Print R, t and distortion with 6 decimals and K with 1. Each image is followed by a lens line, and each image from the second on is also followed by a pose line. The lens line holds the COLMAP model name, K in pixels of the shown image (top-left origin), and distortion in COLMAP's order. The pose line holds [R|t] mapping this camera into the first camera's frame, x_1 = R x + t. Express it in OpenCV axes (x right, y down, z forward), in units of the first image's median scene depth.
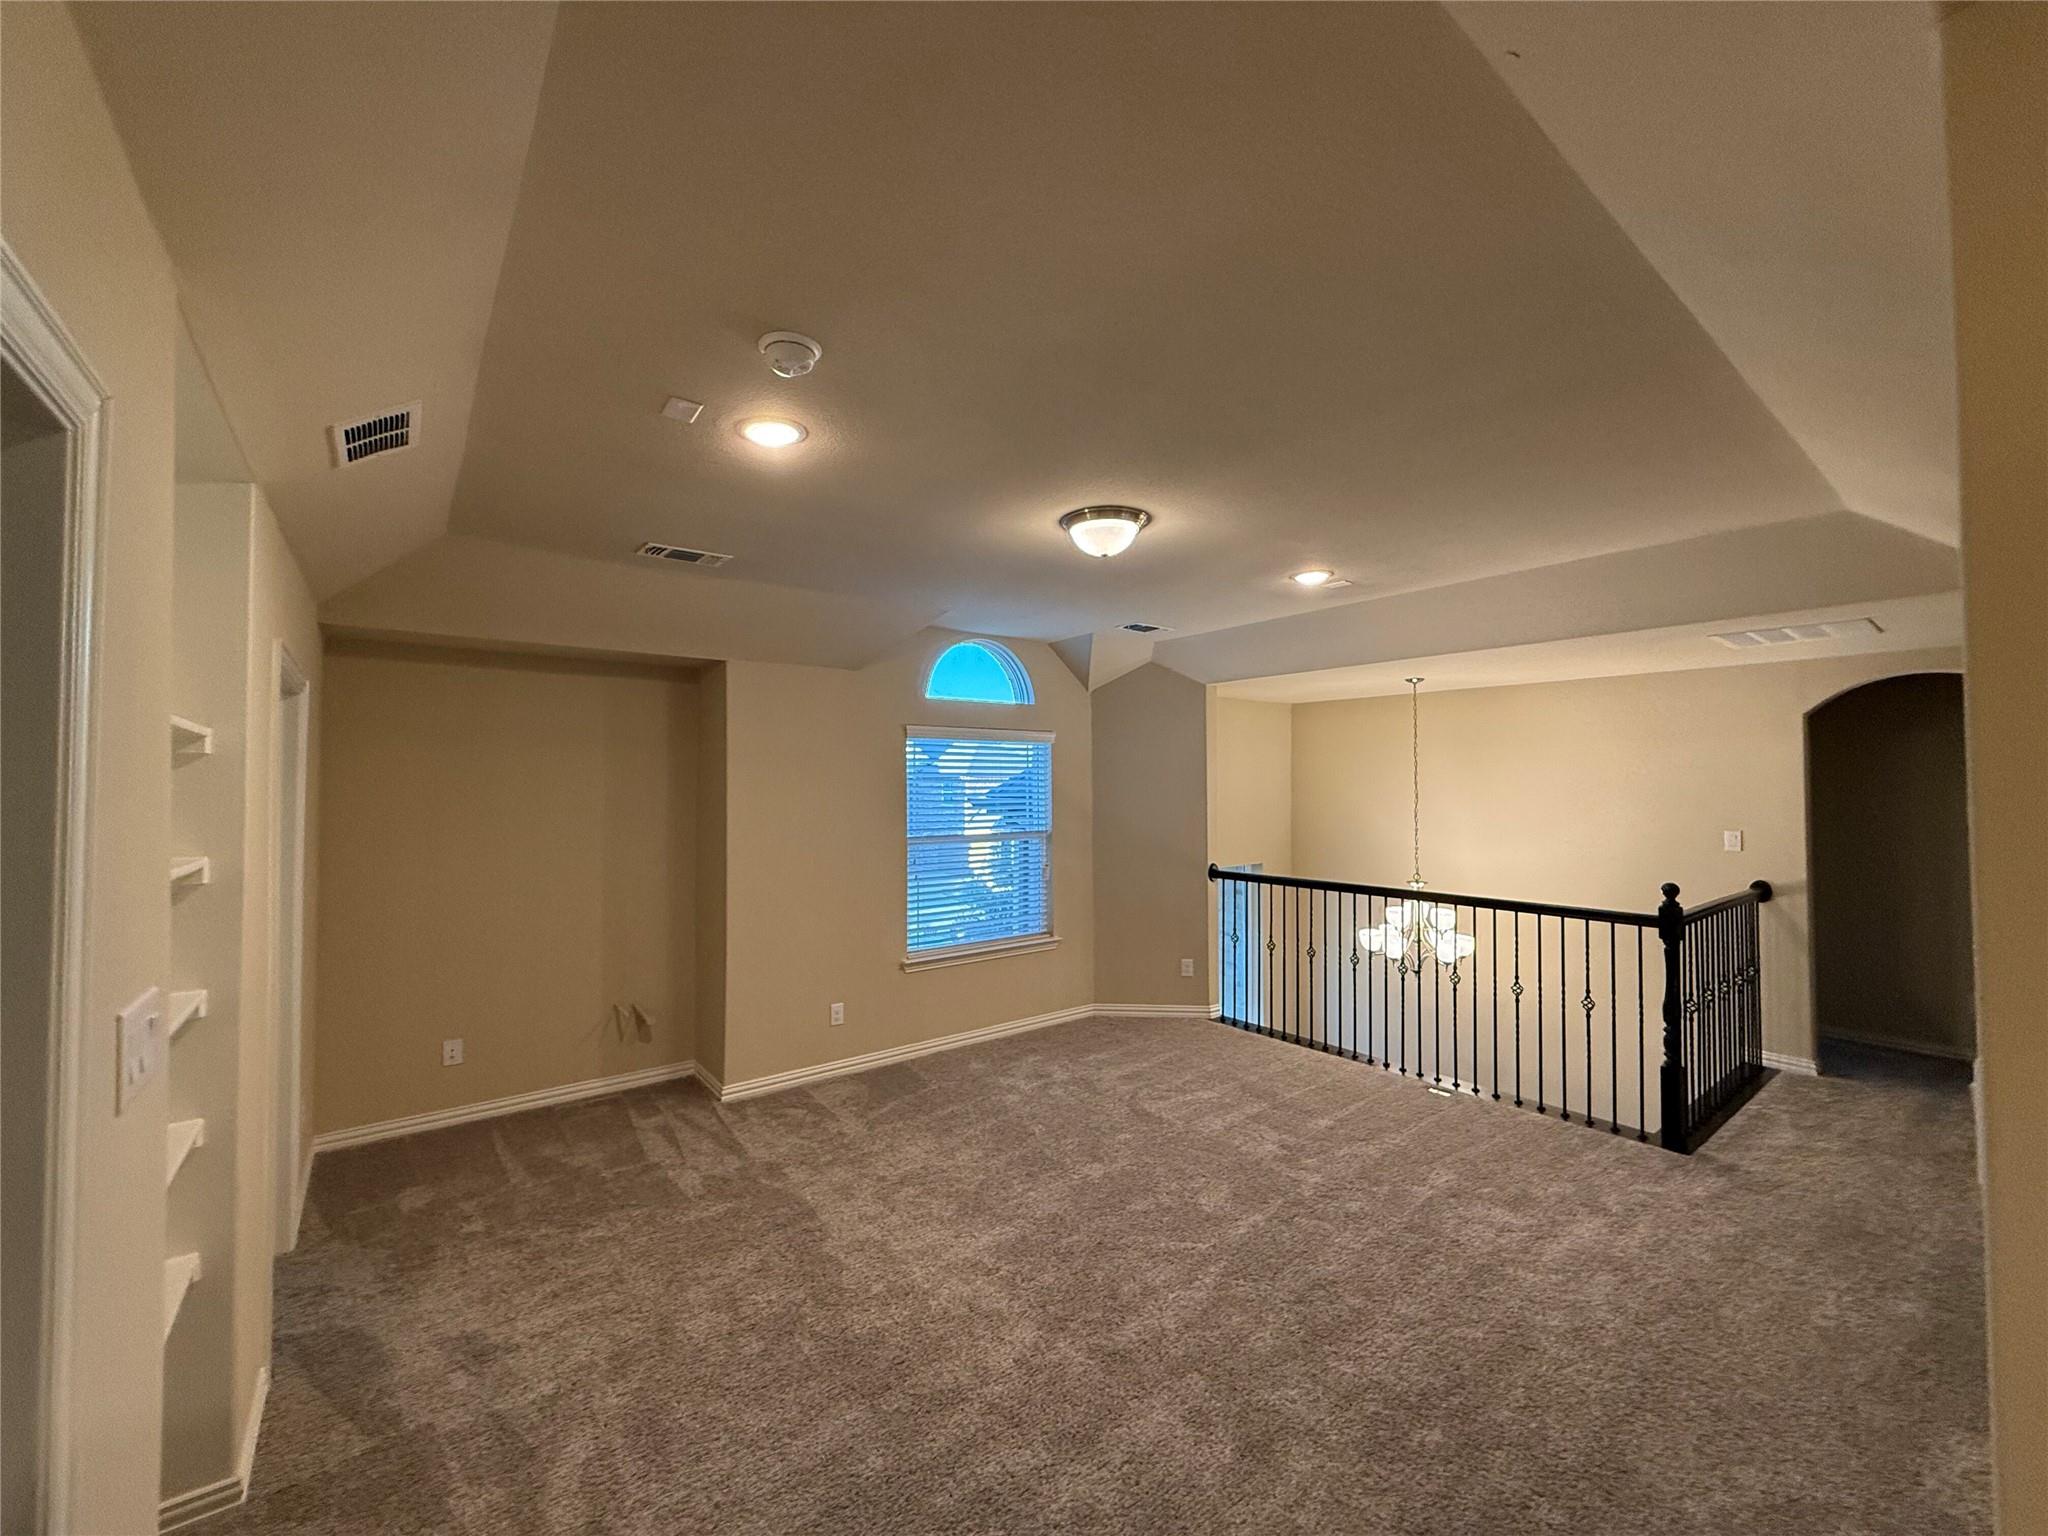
lens RADIAL K [[817.0, 0, 1019.1], [0, 817.0, 768.6], [0, 0, 1]] dist [0.001943, -0.000066]
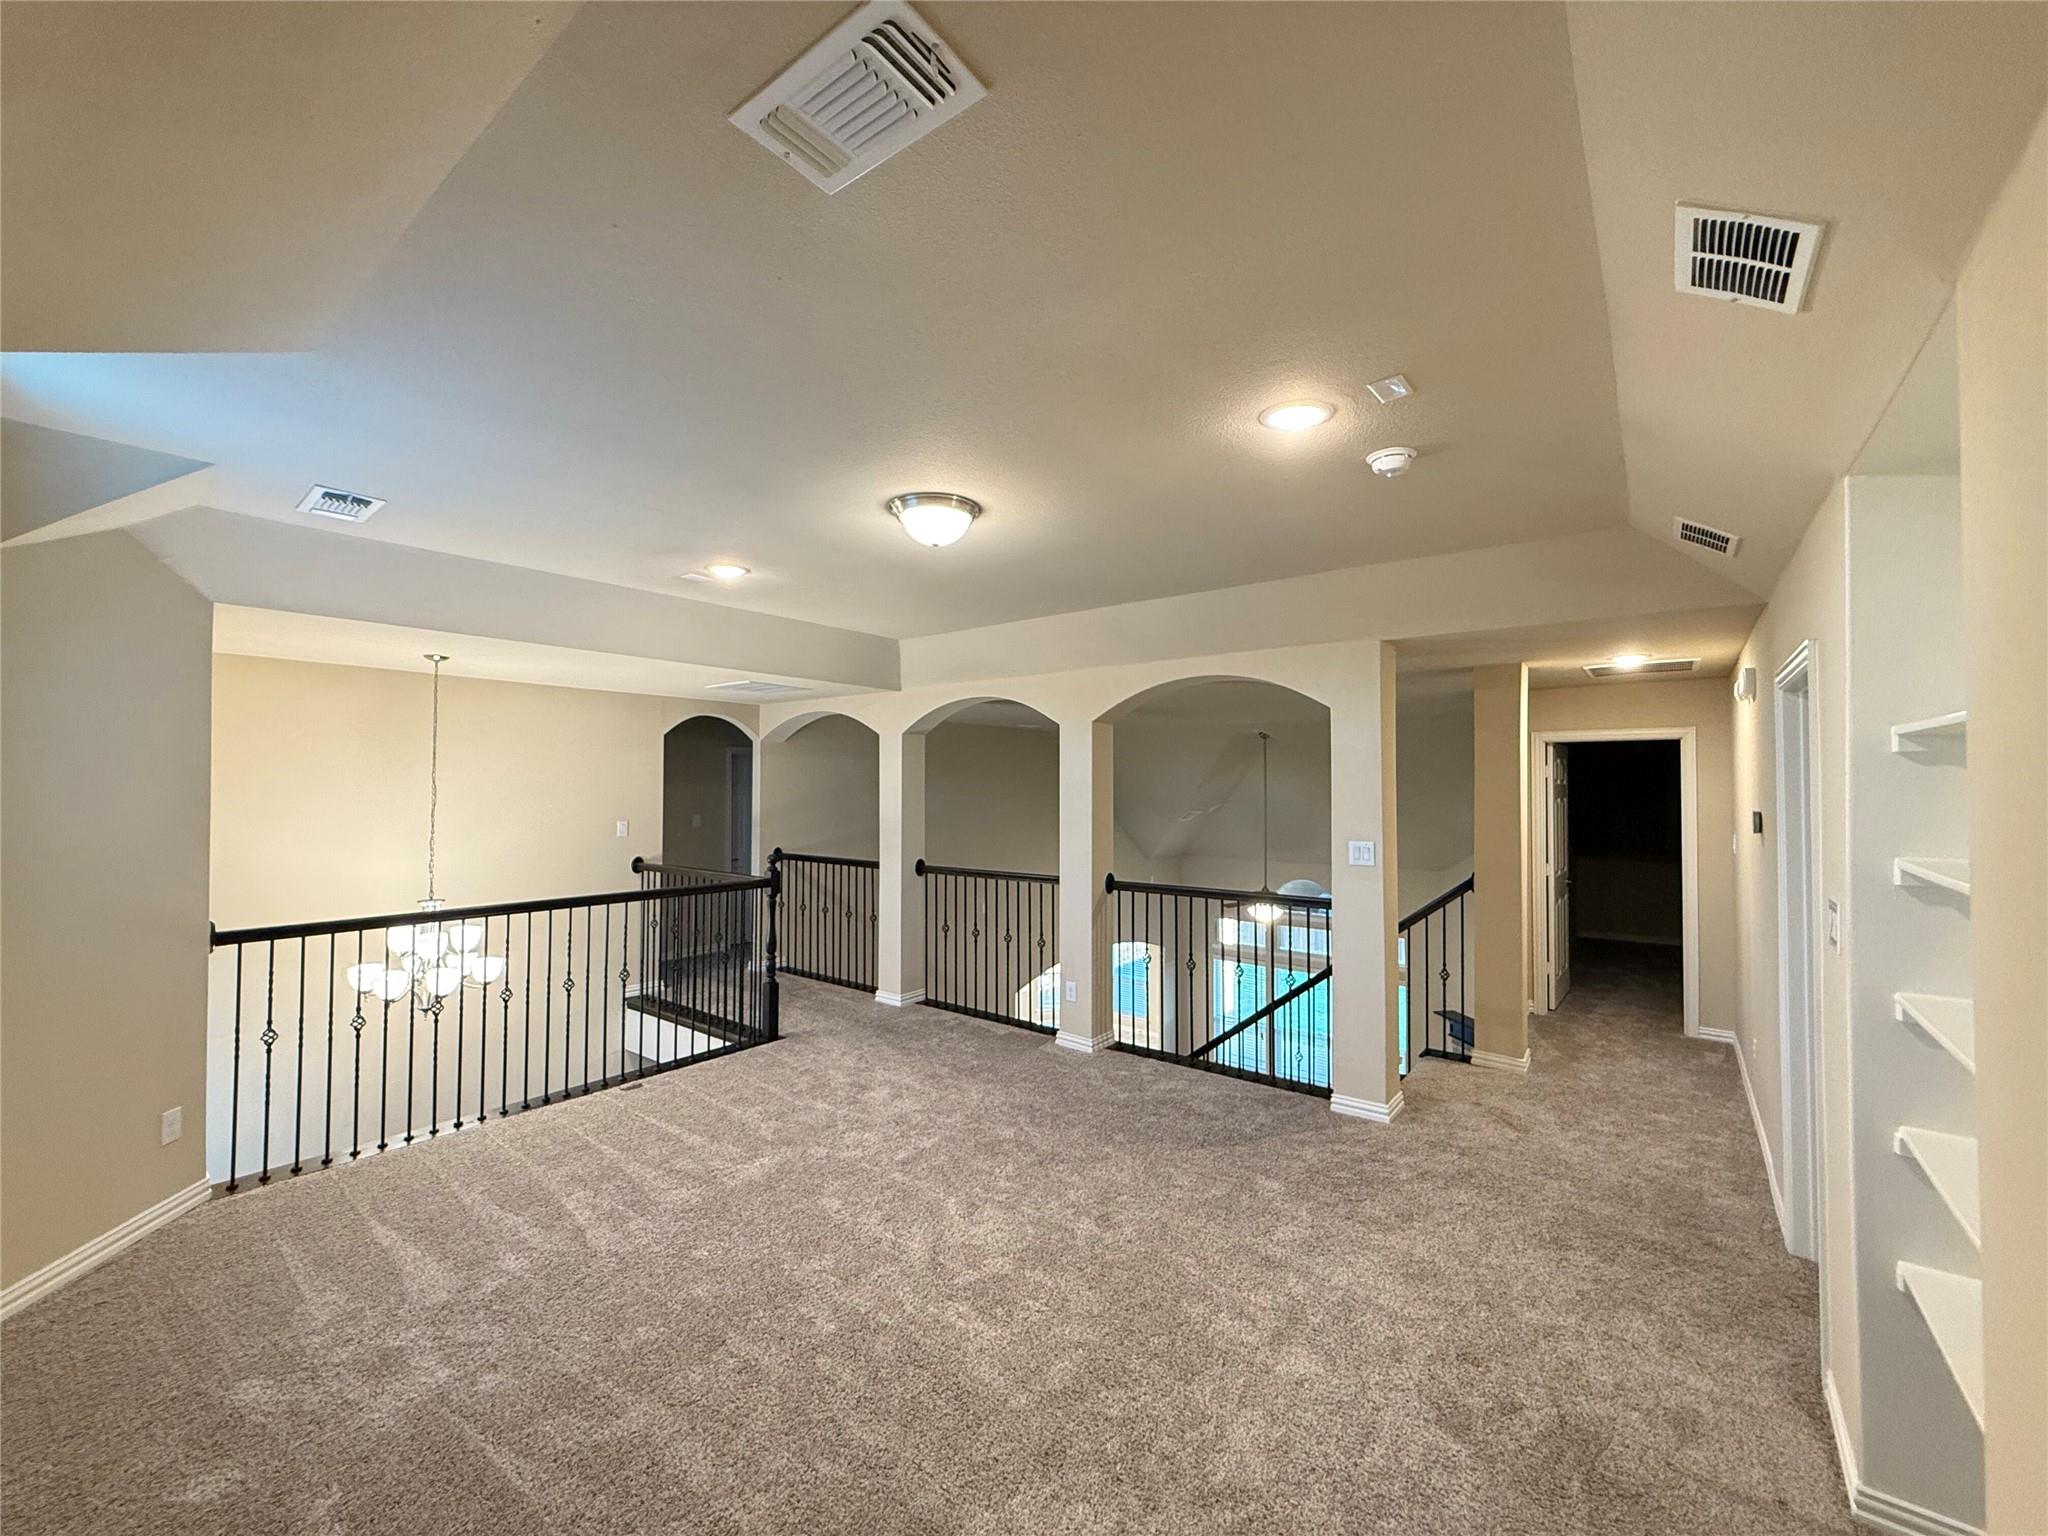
lens RADIAL K [[817.0, 0, 1022.3], [0, 817.0, 774.6], [0, 0, 1]] dist [0.001943, -0.000066]
pose [[-0.243417, 0.015381, 0.969800, -0.517417], [-0.024924, 0.999445, -0.022107, 0.015412], [-0.969601, -0.029553, -0.242898, 0.693401]]
